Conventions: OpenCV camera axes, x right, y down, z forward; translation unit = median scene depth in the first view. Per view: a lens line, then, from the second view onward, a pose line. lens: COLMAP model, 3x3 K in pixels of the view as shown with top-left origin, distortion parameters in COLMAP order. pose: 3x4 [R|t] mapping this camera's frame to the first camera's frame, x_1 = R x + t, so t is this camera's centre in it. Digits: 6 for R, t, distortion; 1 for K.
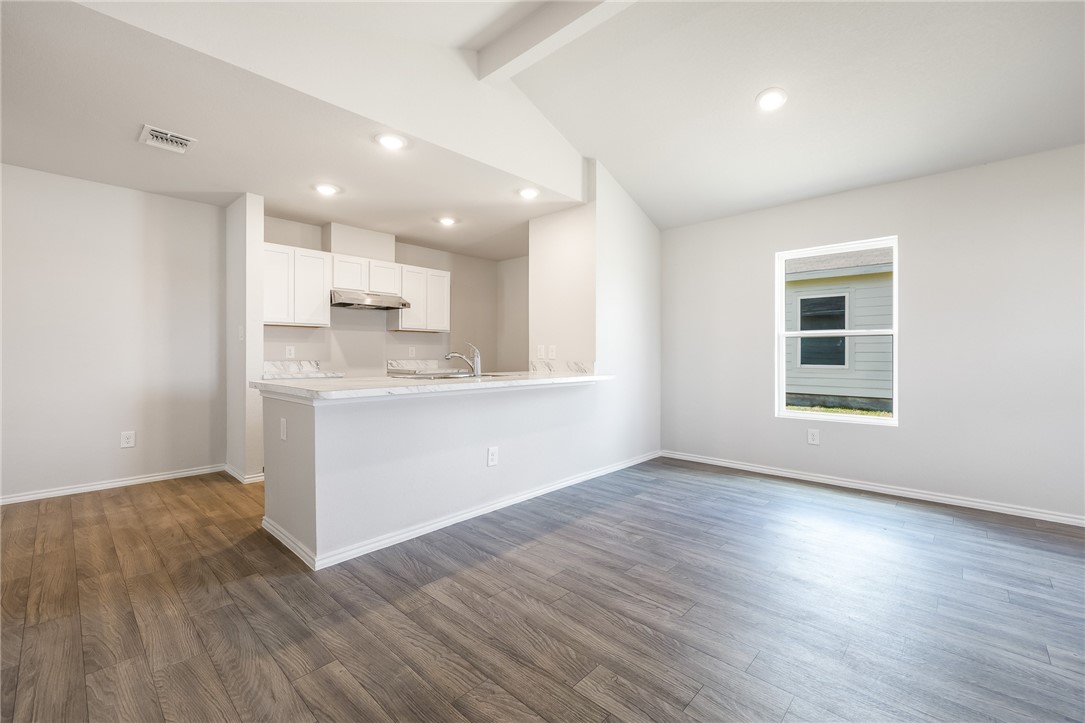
lens RADIAL K [[446.4, 0, 523.4], [0, 446.4, 353.5], [0, 0, 1]] dist [-0.000751, 0.000187]
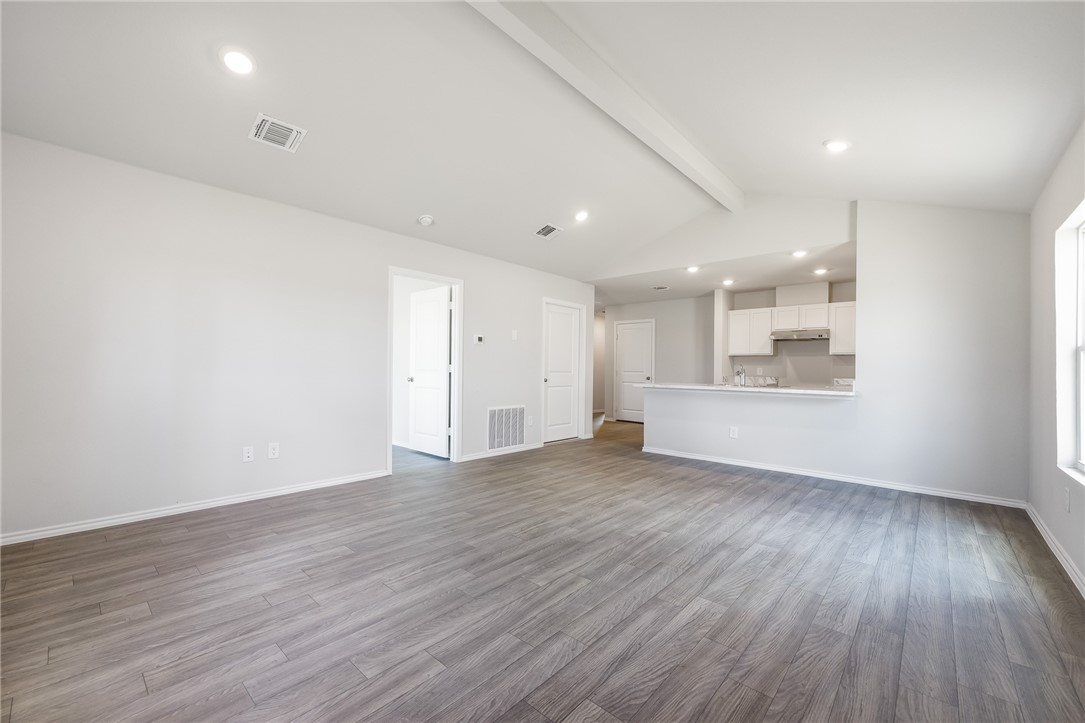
lens RADIAL K [[428.0, 0, 539.3], [0, 428.0, 367.5], [0, 0, 1]] dist [-0.000746, 0.000040]
pose [[0.023341, -0.005712, -0.999711, 2.045940], [-0.011099, 0.999921, -0.005973, 0.003081], [0.999666, 0.011236, 0.023276, 0.303099]]
